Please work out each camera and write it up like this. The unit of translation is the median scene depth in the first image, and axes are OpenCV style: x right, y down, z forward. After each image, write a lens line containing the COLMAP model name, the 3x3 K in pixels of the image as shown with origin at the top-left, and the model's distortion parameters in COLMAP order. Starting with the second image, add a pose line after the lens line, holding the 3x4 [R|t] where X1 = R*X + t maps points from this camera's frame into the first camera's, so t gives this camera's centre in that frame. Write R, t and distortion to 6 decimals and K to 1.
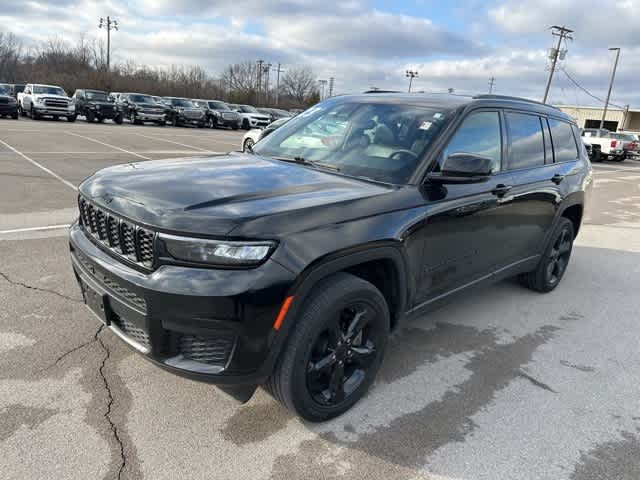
lens RADIAL K [[460.6, 0, 318.9], [0, 460.6, 240.0], [0, 0, 1]] dist [0.030212, -0.033614]
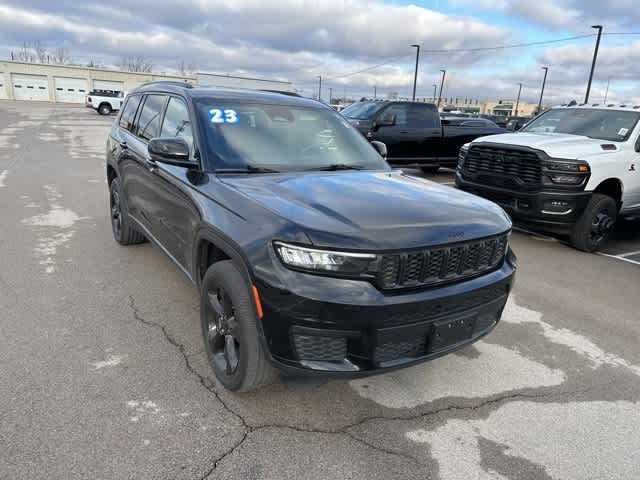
lens RADIAL K [[460.6, 0, 318.8], [0, 460.6, 238.8], [0, 0, 1]] dist [0.030212, -0.033614]
pose [[0.171076, -0.342823, 0.923691, -1.103562], [0.225167, 0.926305, 0.302090, -0.349466], [-0.959183, 0.156305, 0.235661, 0.779159]]
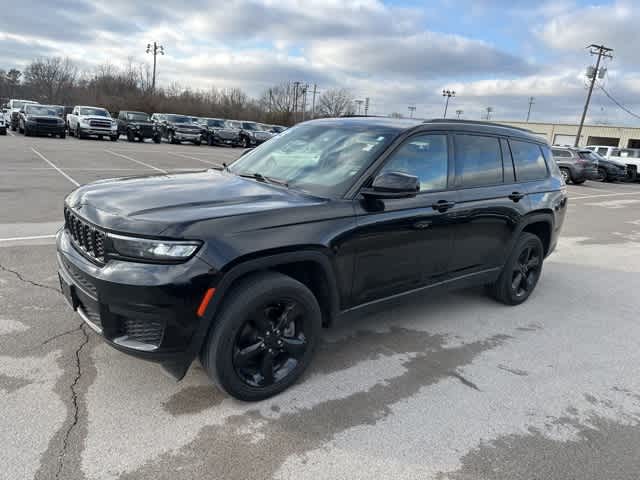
lens RADIAL K [[460.6, 0, 317.4], [0, 460.6, 238.7], [0, 0, 1]] dist [0.030212, -0.033614]
pose [[0.996609, 0.018197, -0.080251, 0.197737], [-0.021525, 0.998935, -0.040808, 0.024109], [0.079422, 0.042397, 0.995939, -0.118324]]
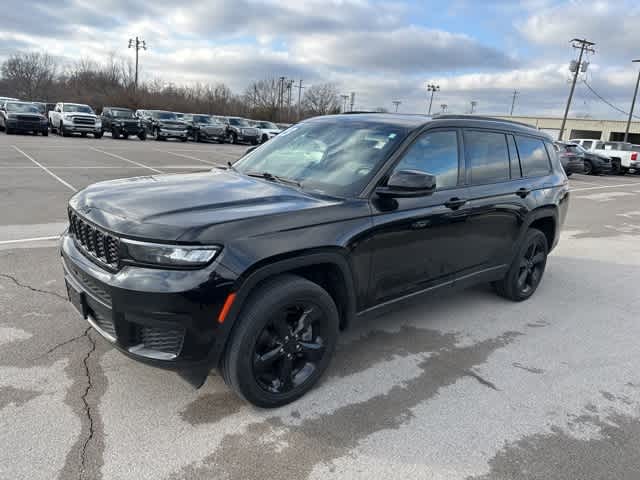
lens RADIAL K [[460.6, 0, 318.1], [0, 460.6, 239.1], [0, 0, 1]] dist [0.030212, -0.033614]
pose [[0.998733, 0.004228, -0.050146, 0.135692], [-0.005766, 0.999516, -0.030562, 0.012885], [0.049993, 0.030813, 0.998274, -0.099157]]
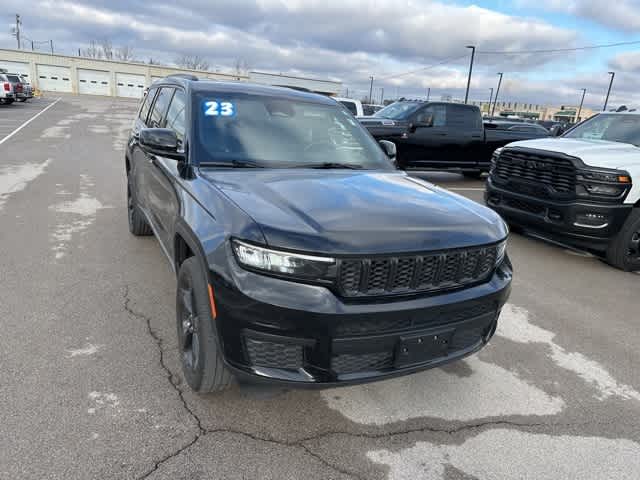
lens RADIAL K [[460.6, 0, 317.7], [0, 460.6, 241.6], [0, 0, 1]] dist [0.030212, -0.033614]
pose [[0.281906, -0.334331, 0.899306, -1.032015], [0.203610, 0.936819, 0.284451, -0.307717], [-0.937588, 0.102919, 0.332168, 0.666796]]
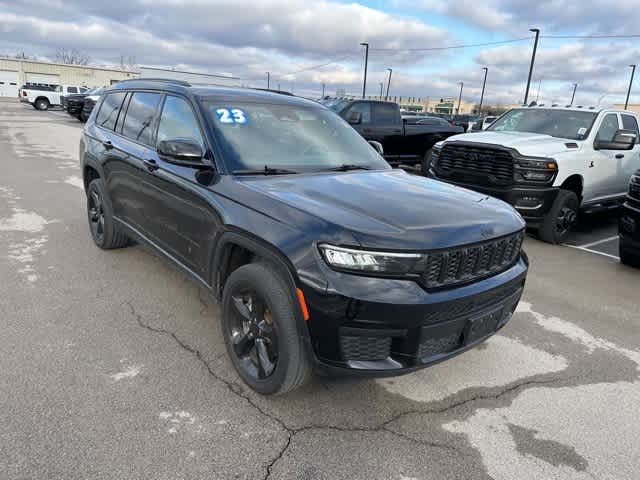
lens RADIAL K [[460.6, 0, 320.8], [0, 460.6, 238.1], [0, 0, 1]] dist [0.030212, -0.033614]
pose [[0.055866, -0.350762, 0.934797, -1.122717], [0.211198, 0.919224, 0.332298, -0.391342], [-0.975845, 0.178864, 0.125433, 0.924236]]
